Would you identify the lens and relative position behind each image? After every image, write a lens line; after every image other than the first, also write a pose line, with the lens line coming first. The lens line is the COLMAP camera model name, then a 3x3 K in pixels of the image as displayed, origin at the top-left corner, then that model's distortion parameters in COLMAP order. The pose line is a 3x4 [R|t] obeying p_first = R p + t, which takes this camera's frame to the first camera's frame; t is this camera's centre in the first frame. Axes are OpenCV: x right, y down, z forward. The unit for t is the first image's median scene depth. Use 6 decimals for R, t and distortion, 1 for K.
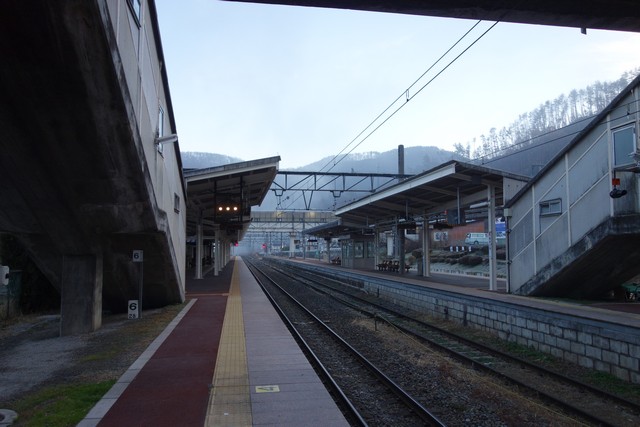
lens RADIAL K [[501.7, 0, 322.5], [0, 501.7, 208.8], [0, 0, 1]] dist [-0.001588, 0.000782]
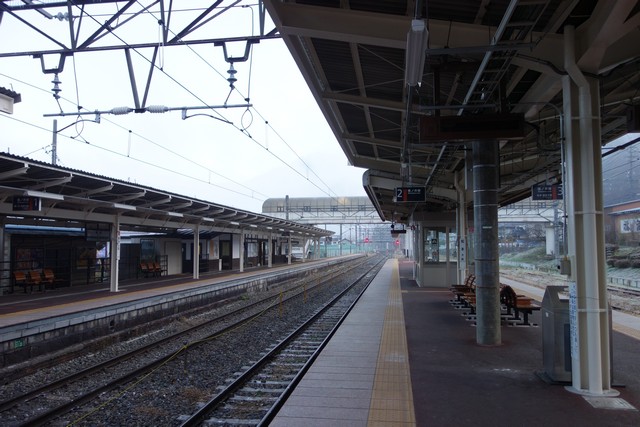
lens RADIAL K [[501.7, 0, 320.5], [0, 501.7, 213.2], [0, 0, 1]] dist [-0.001588, 0.000782]
pose [[0.949712, -0.021223, -0.312404, 0.057428], [0.026225, 0.999586, 0.011820, 0.021572], [0.312023, -0.019418, 0.949876, 0.267101]]
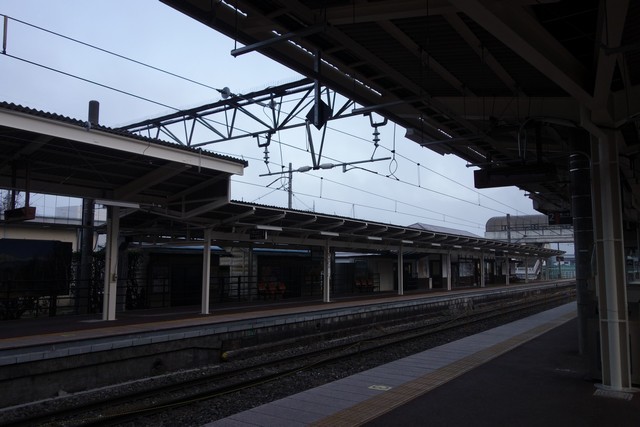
lens RADIAL K [[501.7, 0, 321.2], [0, 501.7, 213.7], [0, 0, 1]] dist [-0.001588, 0.000782]
pose [[0.711925, -0.067325, -0.699021, 0.091617], [0.051365, 0.997720, -0.043780, 0.020205], [0.700375, -0.004738, 0.713760, 0.251799]]
